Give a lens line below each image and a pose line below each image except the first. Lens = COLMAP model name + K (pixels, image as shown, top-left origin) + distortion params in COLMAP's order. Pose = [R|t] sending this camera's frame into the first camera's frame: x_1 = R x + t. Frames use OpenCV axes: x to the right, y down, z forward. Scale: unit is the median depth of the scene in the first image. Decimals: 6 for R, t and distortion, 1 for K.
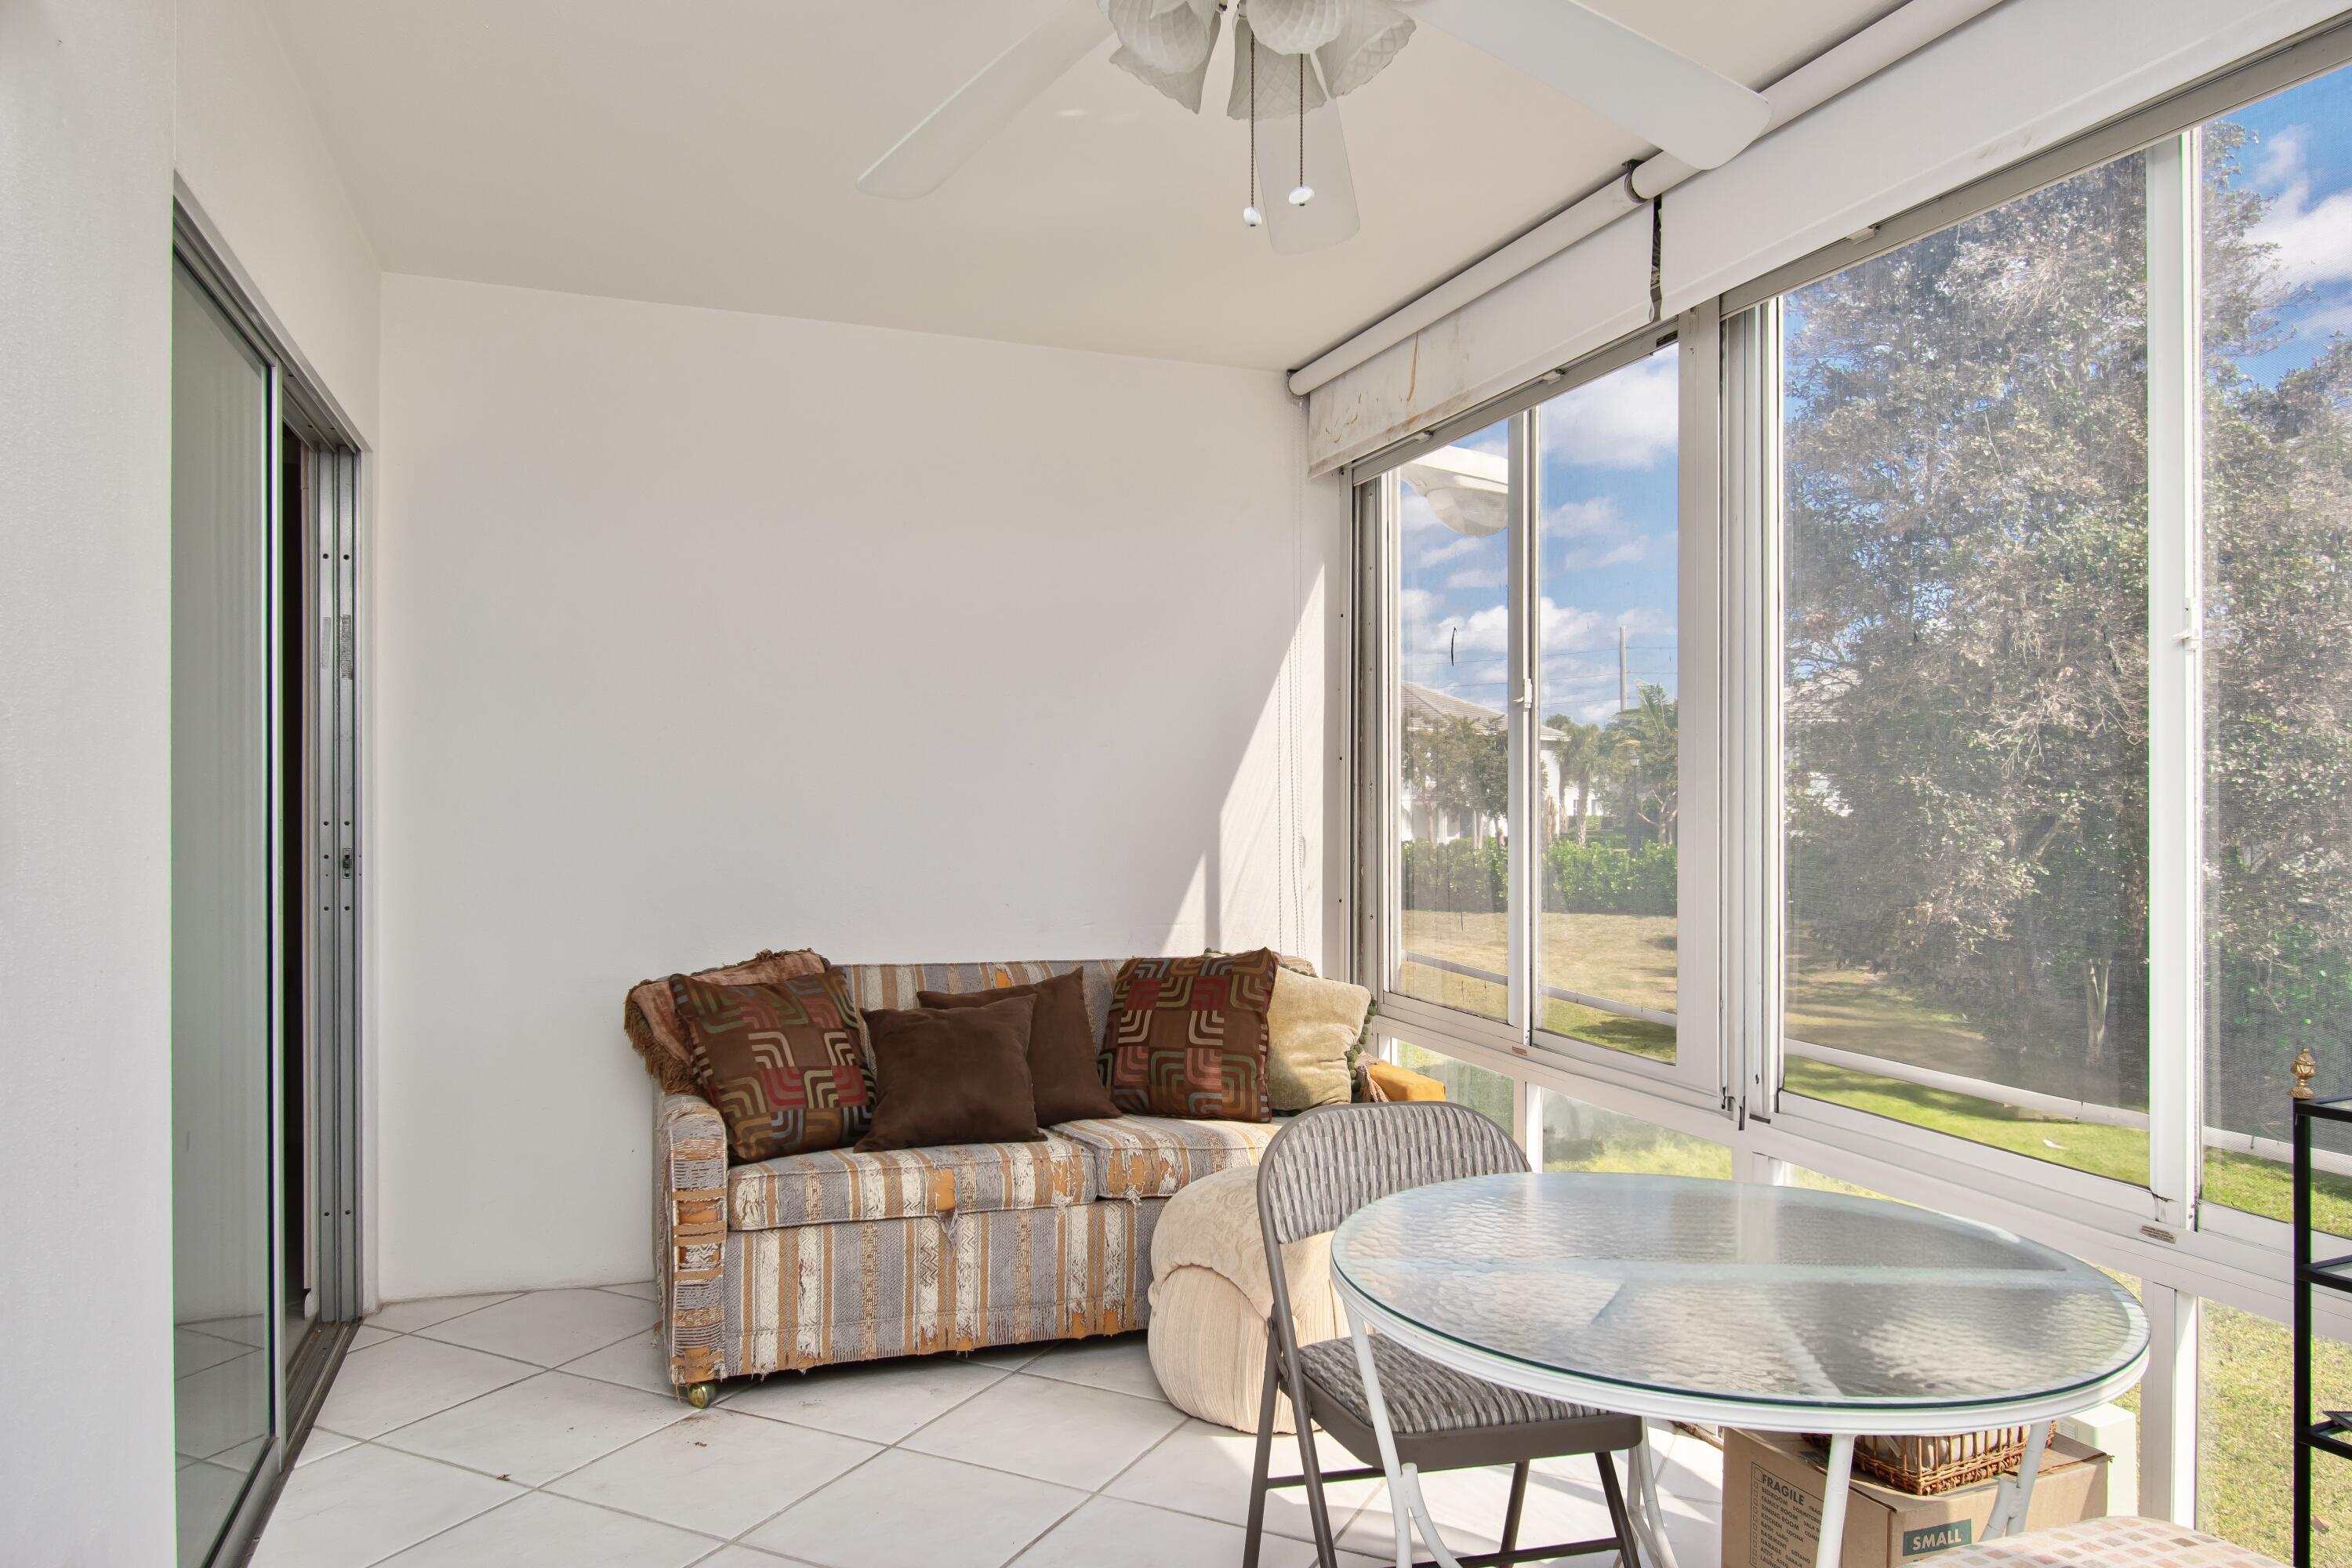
lens RADIAL K [[1542.3, 0, 1165.2], [0, 1542.3, 797.9], [0, 0, 1]] dist [0.006772, 0.004016]
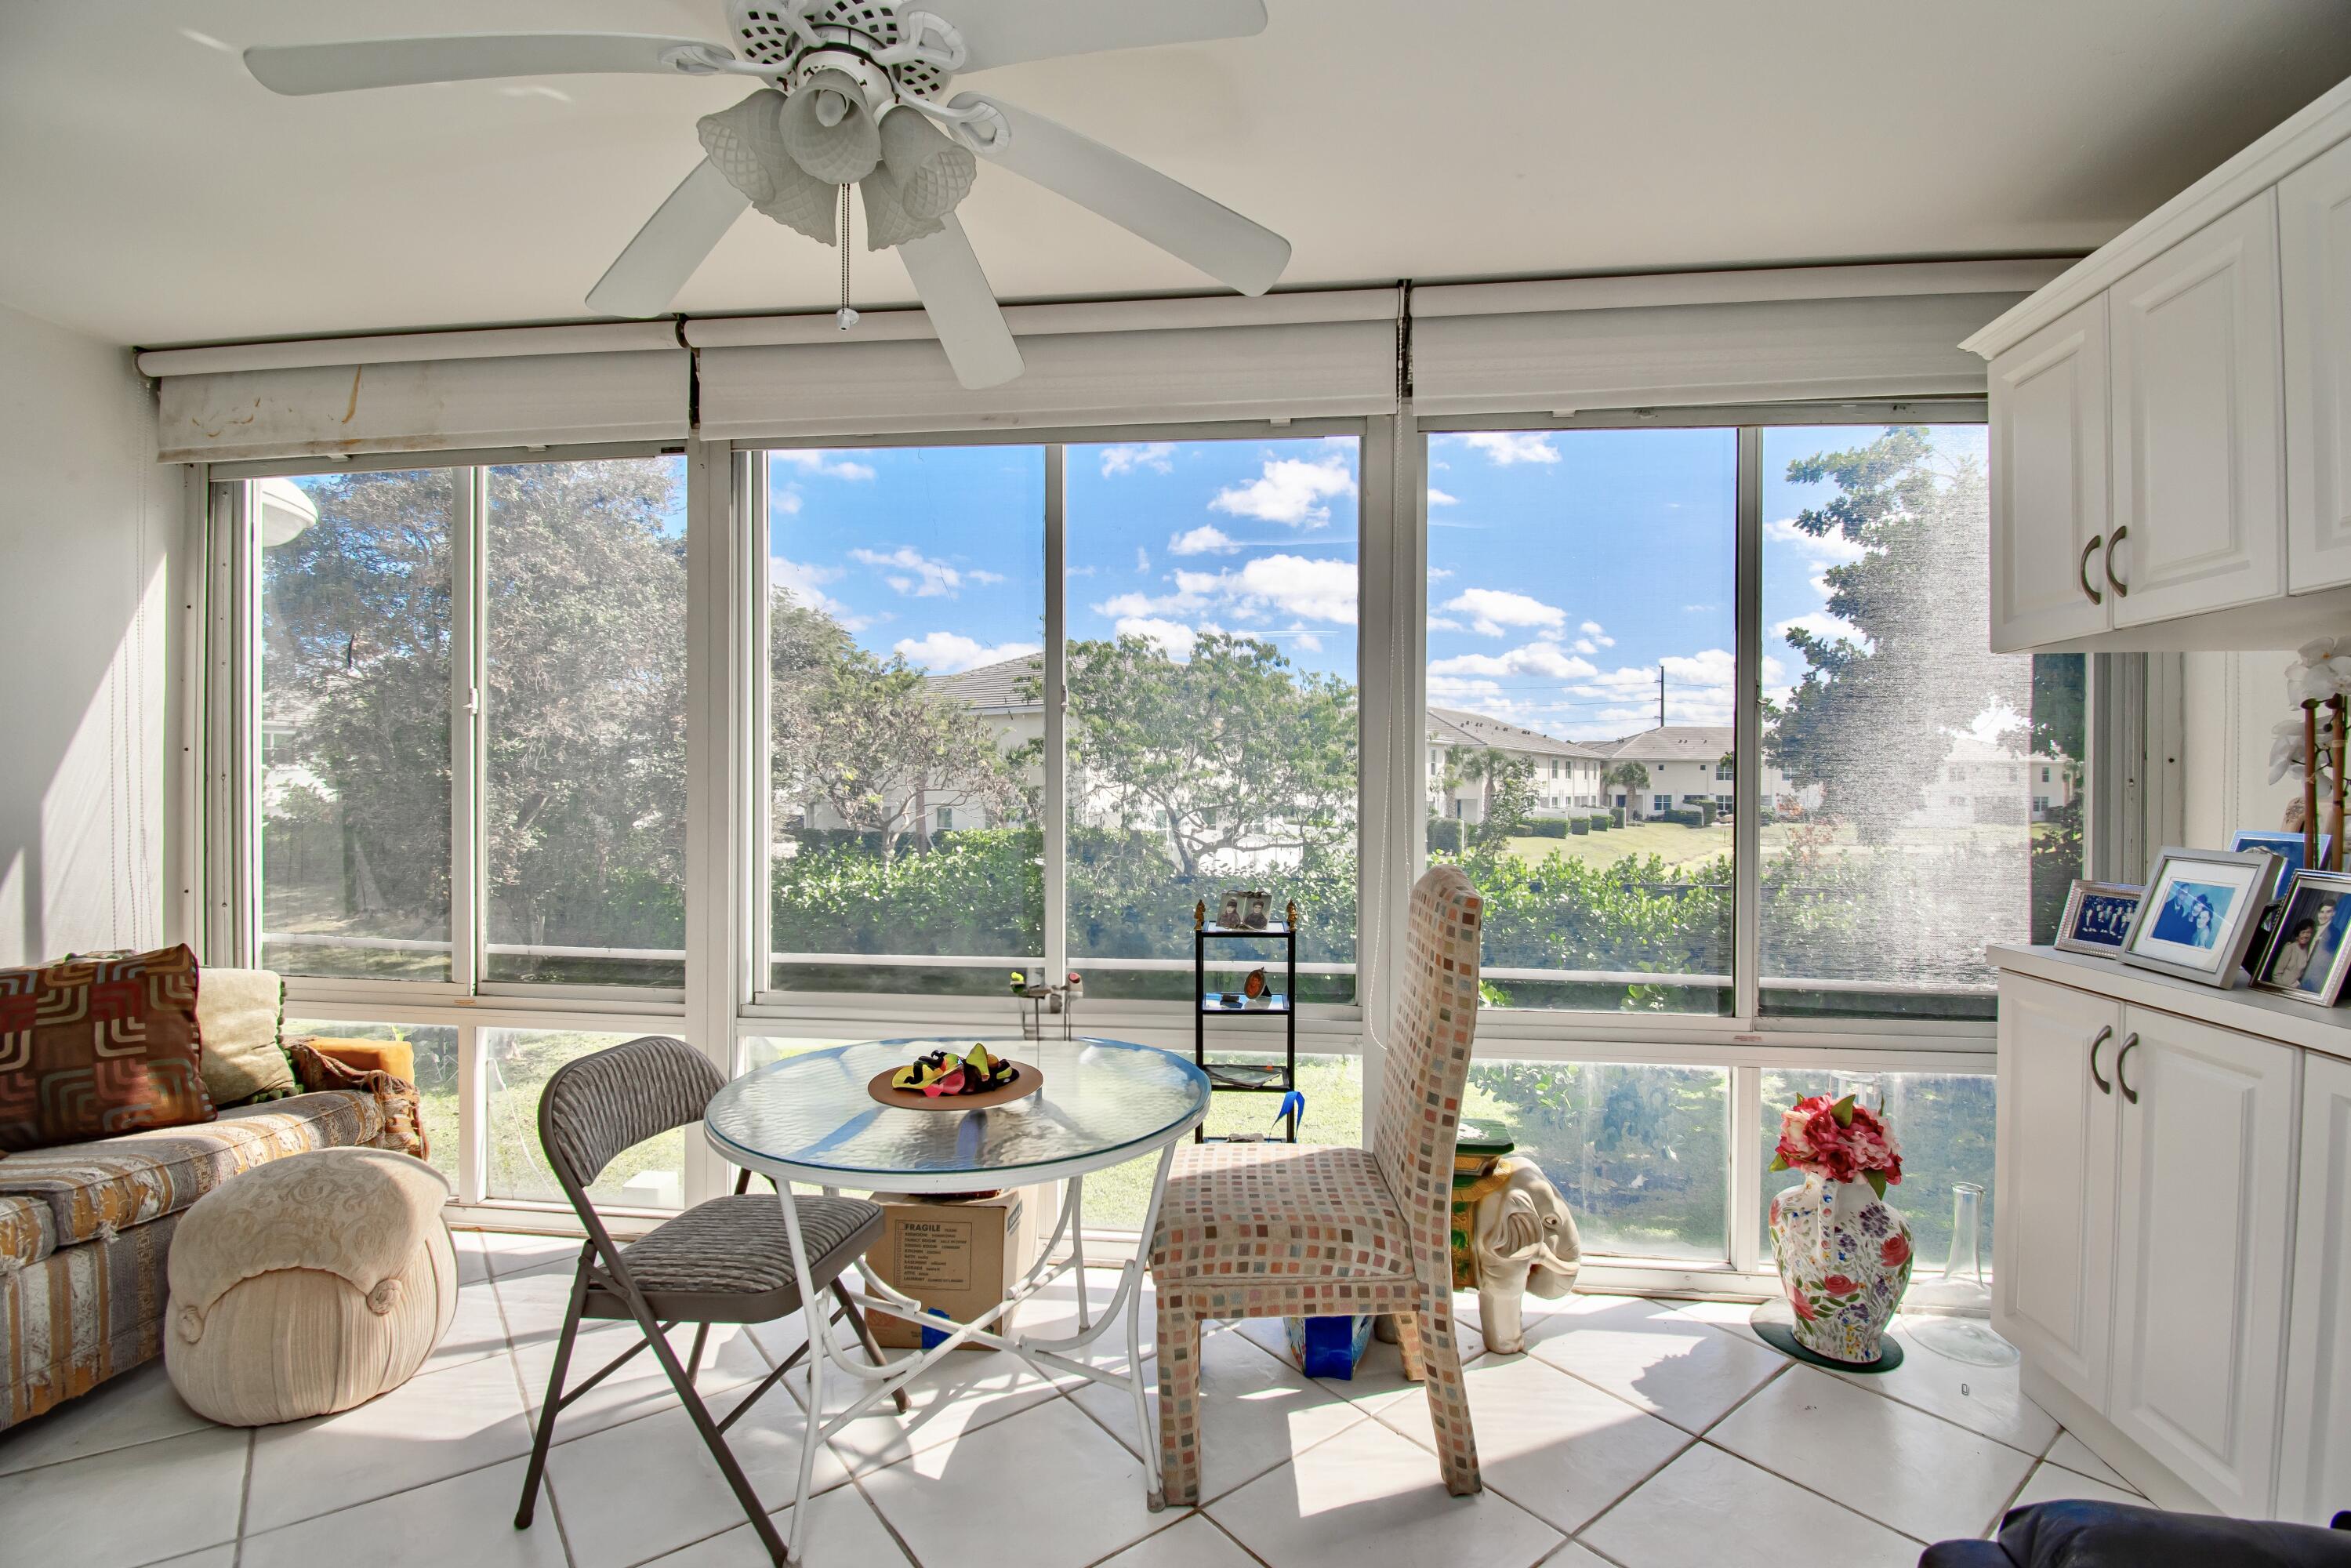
lens RADIAL K [[1051.1, 0, 1153.8], [0, 1051.1, 785.1], [0, 0, 1]] dist [-0.001794, -0.014304]
pose [[0.457579, -0.002371, 0.889166, -0.240988], [0.001939, 0.999997, 0.001669, -0.002746], [-0.889167, 0.000960, 0.457582, 0.161431]]
